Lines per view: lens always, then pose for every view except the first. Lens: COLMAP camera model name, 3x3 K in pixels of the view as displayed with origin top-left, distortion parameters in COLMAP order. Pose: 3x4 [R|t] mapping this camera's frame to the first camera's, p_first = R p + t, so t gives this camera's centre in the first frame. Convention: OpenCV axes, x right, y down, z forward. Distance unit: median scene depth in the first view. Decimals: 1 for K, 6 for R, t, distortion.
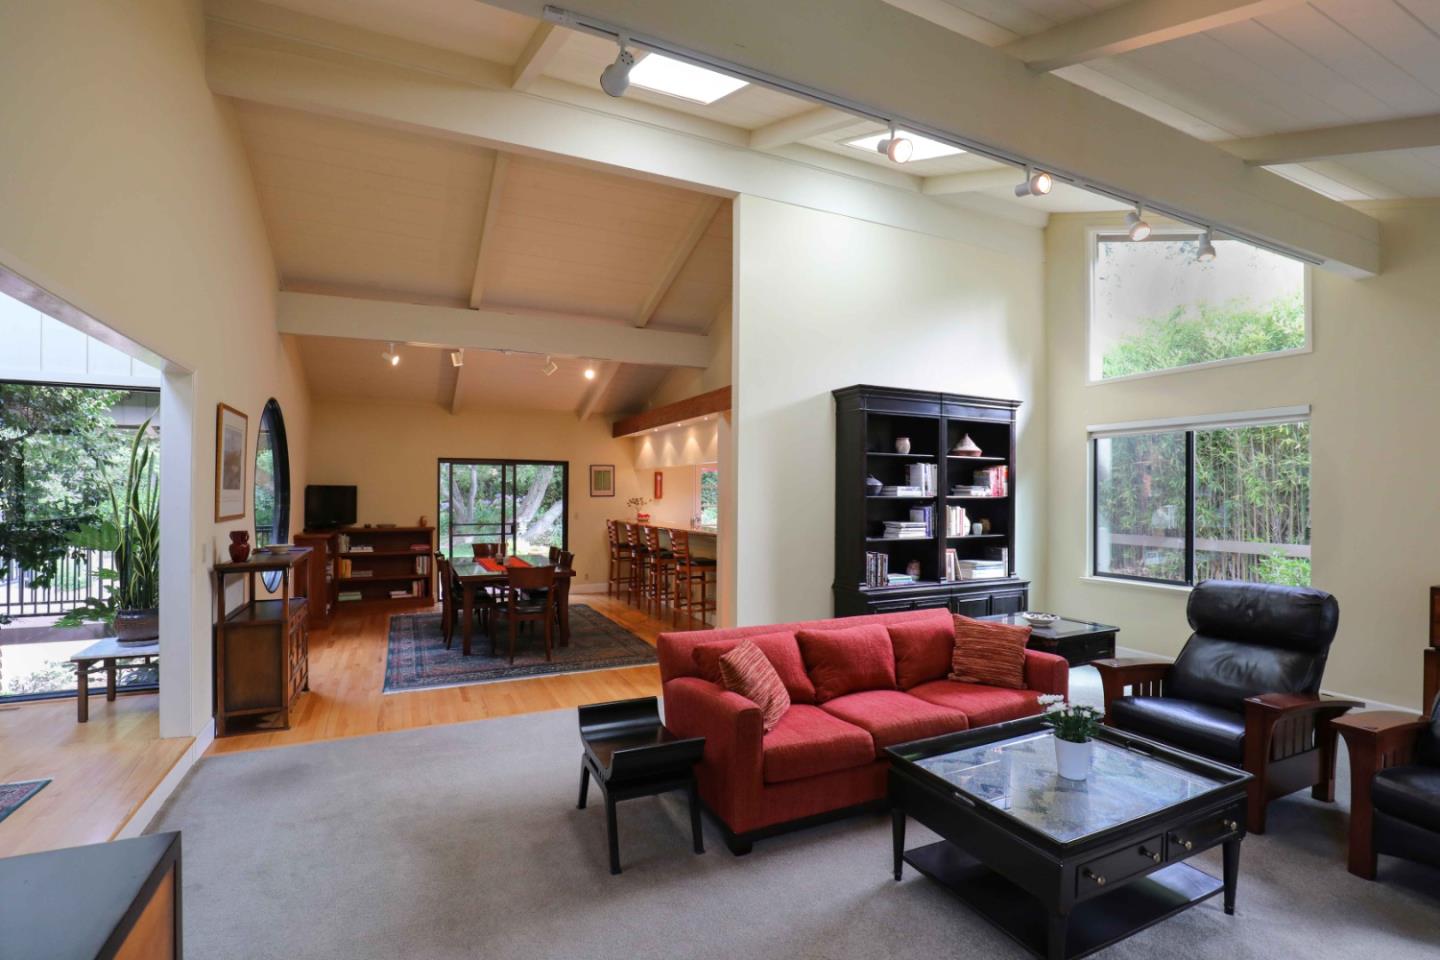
lens RADIAL K [[658.0, 0, 718.9], [0, 658.0, 491.9], [0, 0, 1]] dist [-0.038138, 0.007695]
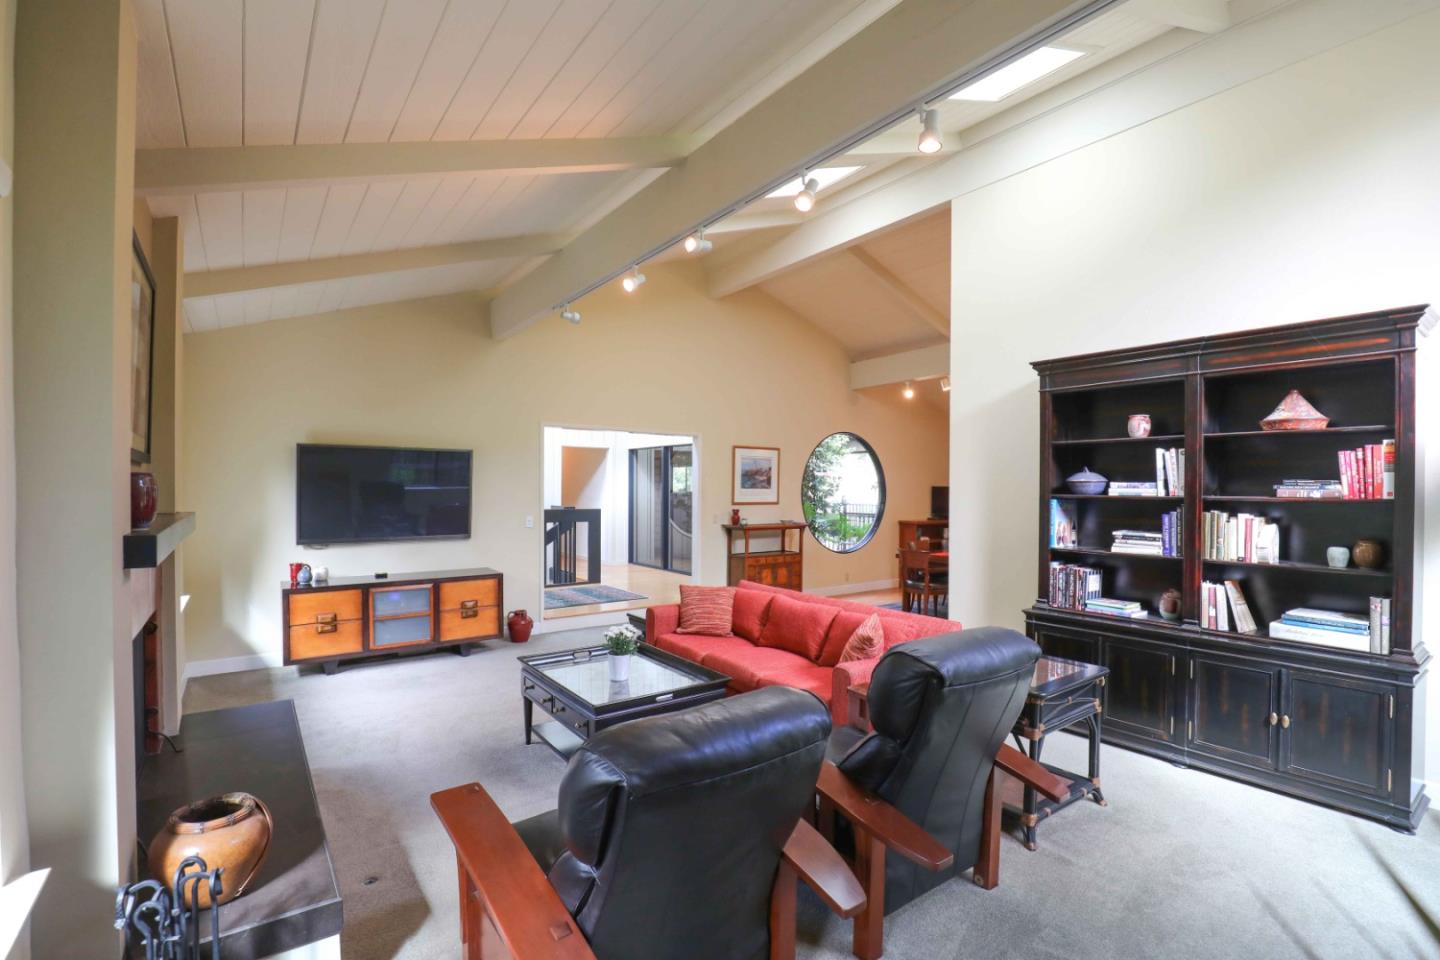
lens RADIAL K [[658.0, 0, 718.9], [0, 658.0, 491.9], [0, 0, 1]] dist [-0.038138, 0.007695]
pose [[0.184866, 0.001716, -0.982762, 0.598747], [-0.005592, 0.999984, 0.000694, 0.002909], [0.982748, 0.005367, 0.184873, 0.276768]]
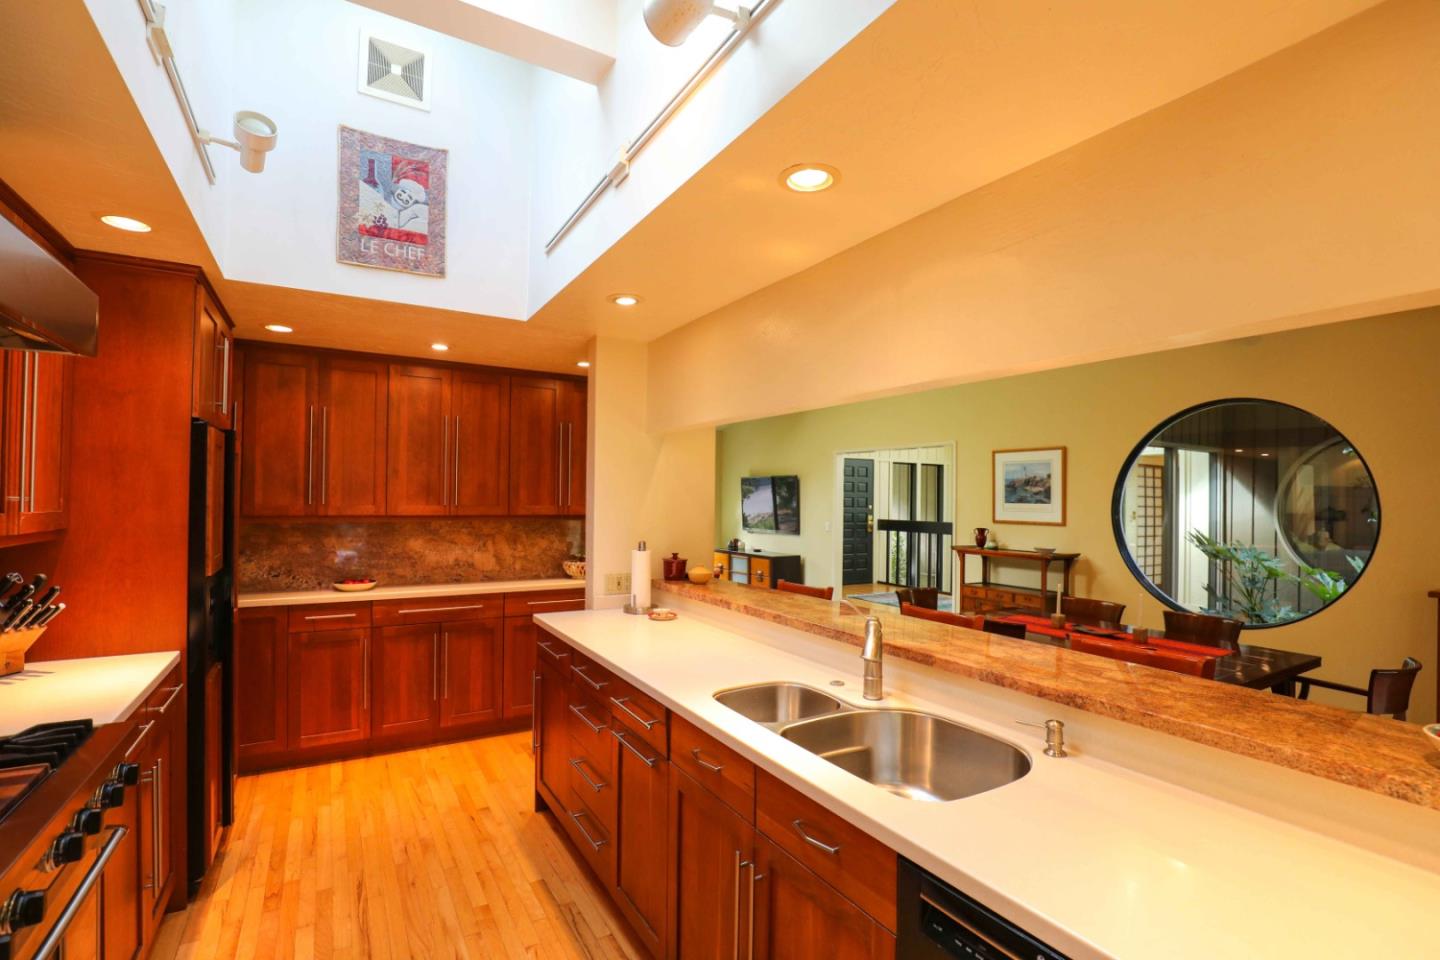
lens RADIAL K [[658.0, 0, 718.9], [0, 658.0, 491.9], [0, 0, 1]] dist [-0.038138, 0.007695]
pose [[-0.996179, -0.018920, -0.085262, 0.033218], [-0.018171, 0.999789, -0.009556, -0.001572], [0.085424, -0.007970, -0.996313, 1.258021]]
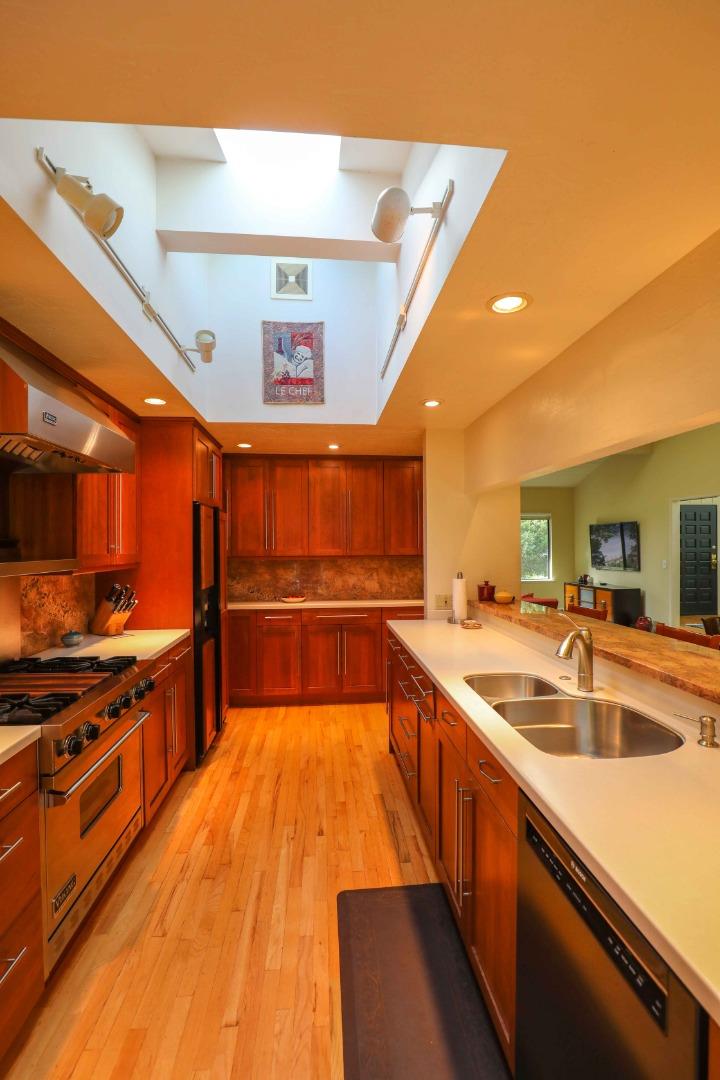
lens RADIAL K [[493.5, 0, 364.6], [0, 493.5, 544.4], [0, 0, 1]] dist [-0.038138, 0.007695]
pose [[-0.936518, -0.000378, 0.350618, -0.025283], [0.000617, 0.999996, 0.002728, 0.000746], [-0.350618, 0.002771, -0.936515, 1.275771]]
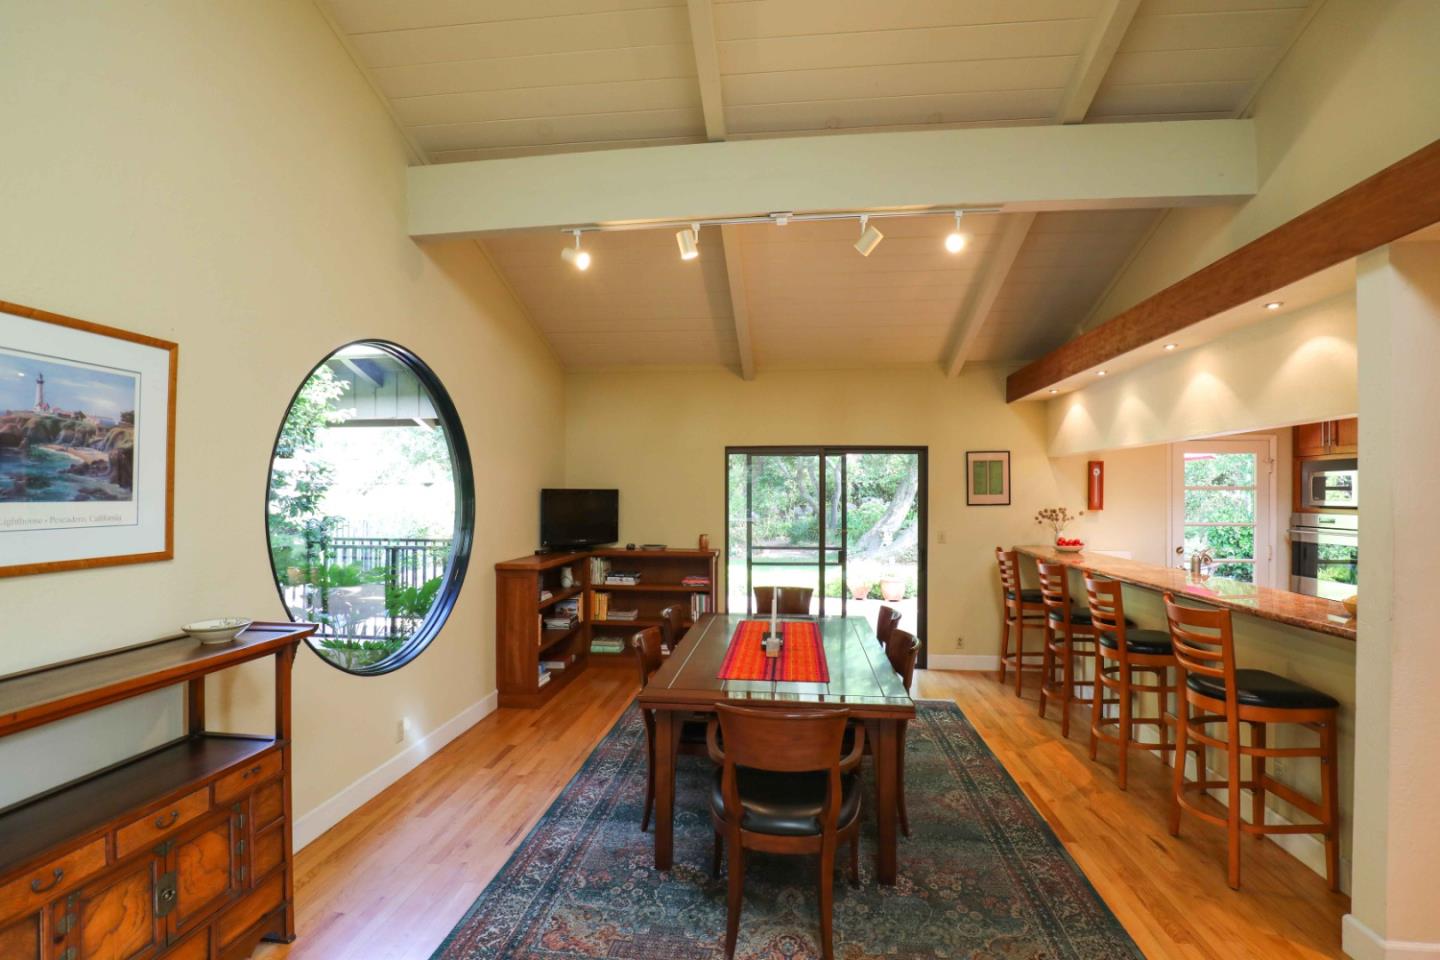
lens RADIAL K [[658.0, 0, 718.9], [0, 658.0, 491.9], [0, 0, 1]] dist [-0.038138, 0.007695]
pose [[0.844457, -0.003691, -0.535611, -0.082444], [0.002064, 0.999991, -0.003637, -0.003988], [0.535620, 0.001966, 0.844457, 0.461383]]
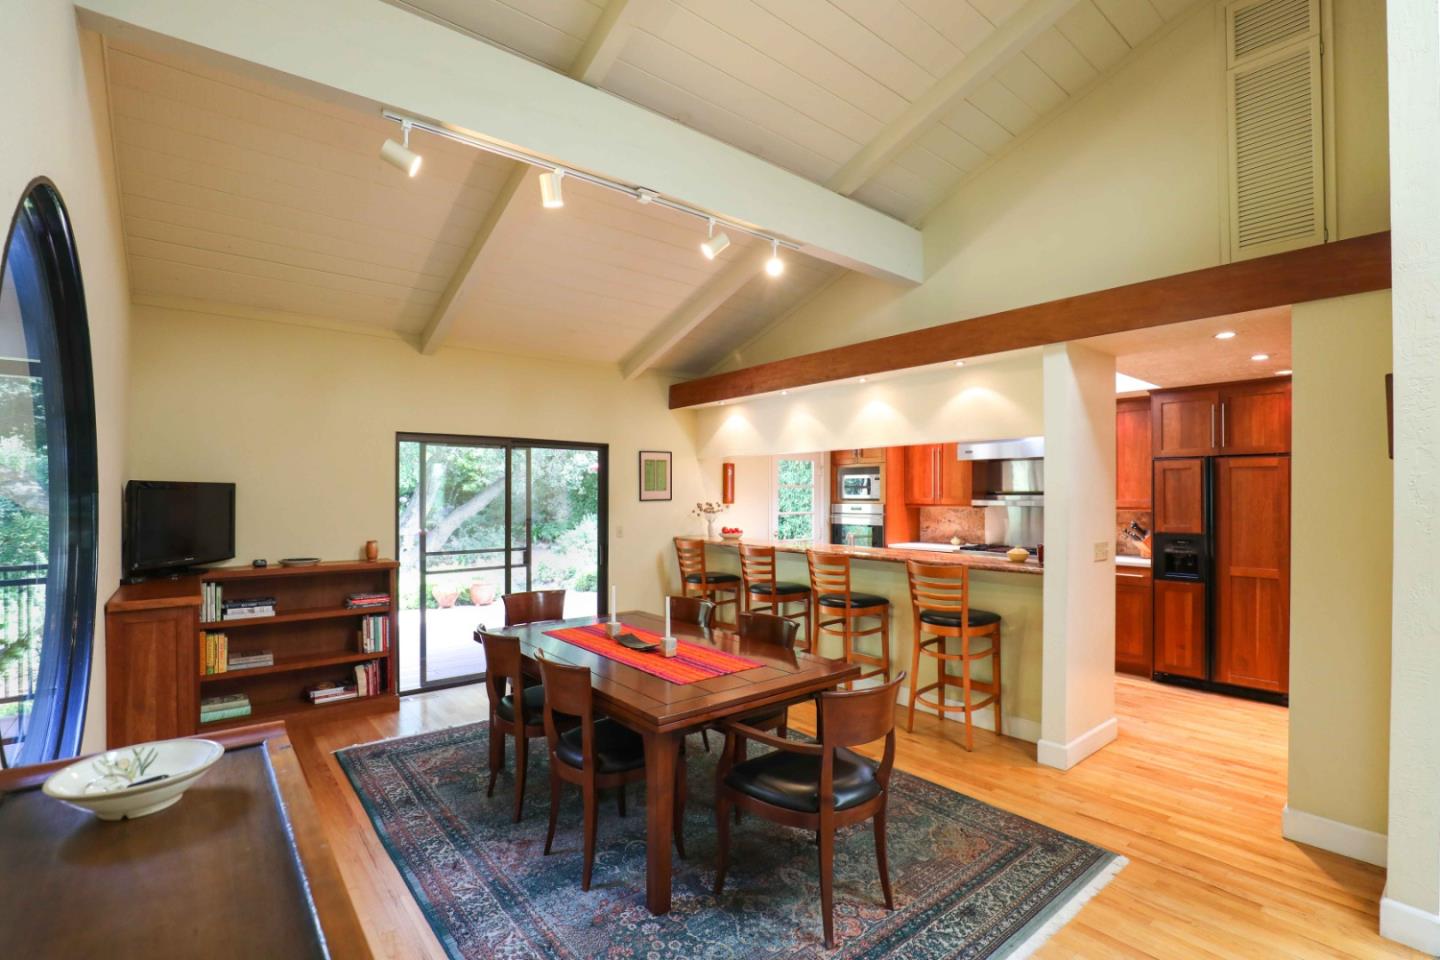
lens RADIAL K [[658.4, 0, 719.9], [0, 658.4, 496.2], [0, 0, 1]] dist [-0.027789, 0.000610]
pose [[0.972502, -0.005526, 0.232828, -0.316159], [0.004501, 0.999978, 0.004932, -0.000322], [-0.232850, -0.003748, 0.972505, 0.439352]]
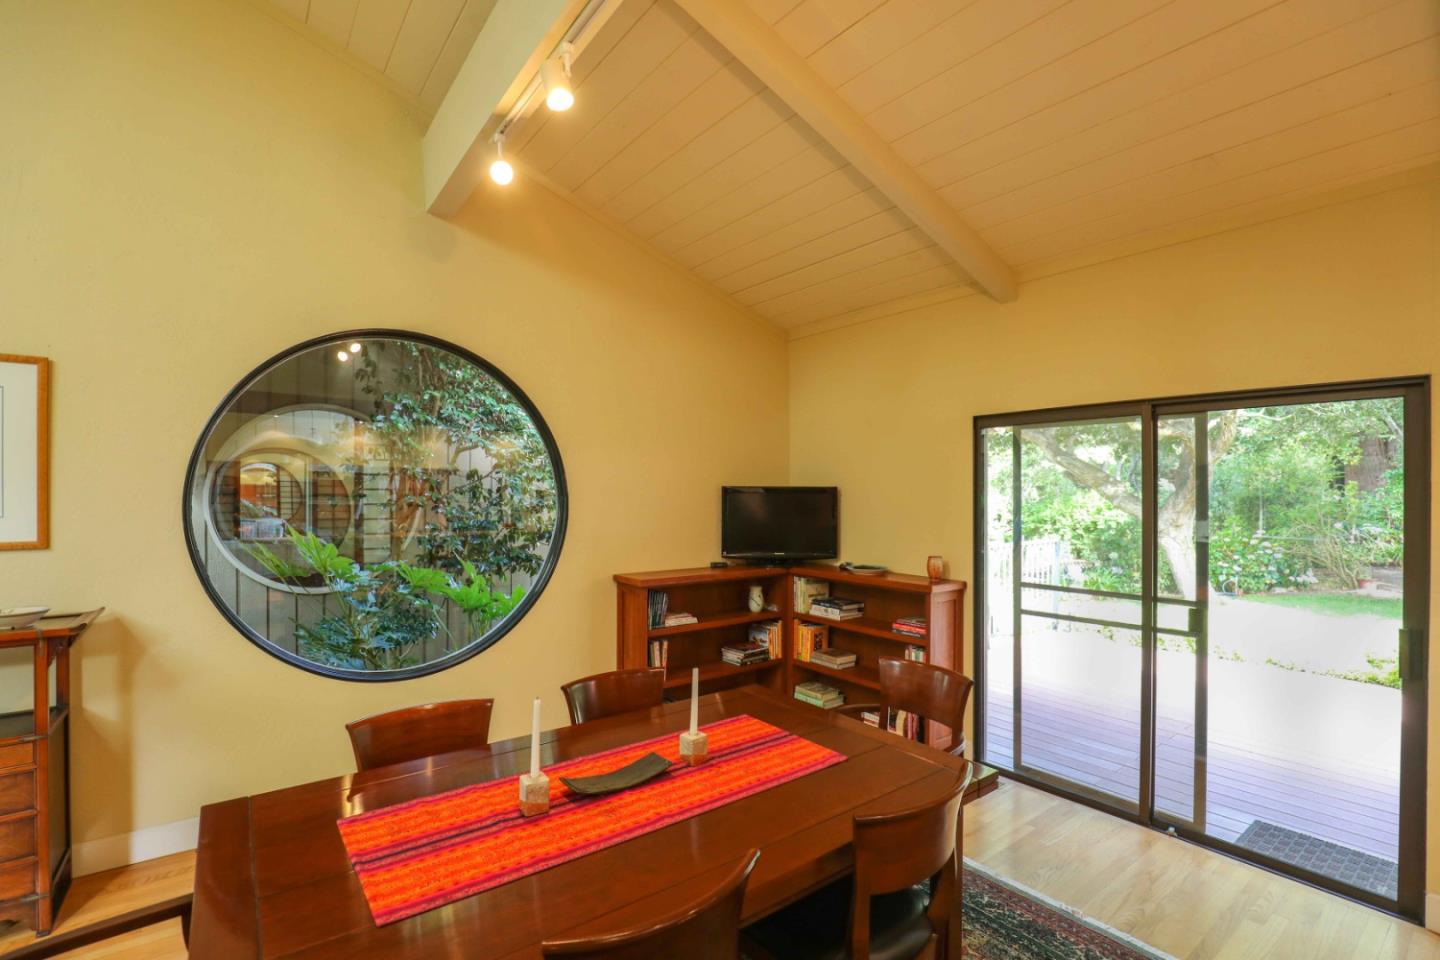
lens RADIAL K [[658.0, 0, 718.9], [0, 658.0, 491.9], [0, 0, 1]] dist [-0.038138, 0.007695]
pose [[0.189204, -0.005237, -0.981924, -0.060097], [-0.000054, 0.999986, -0.005343, -0.002594], [0.981938, 0.001064, 0.189201, 0.819061]]
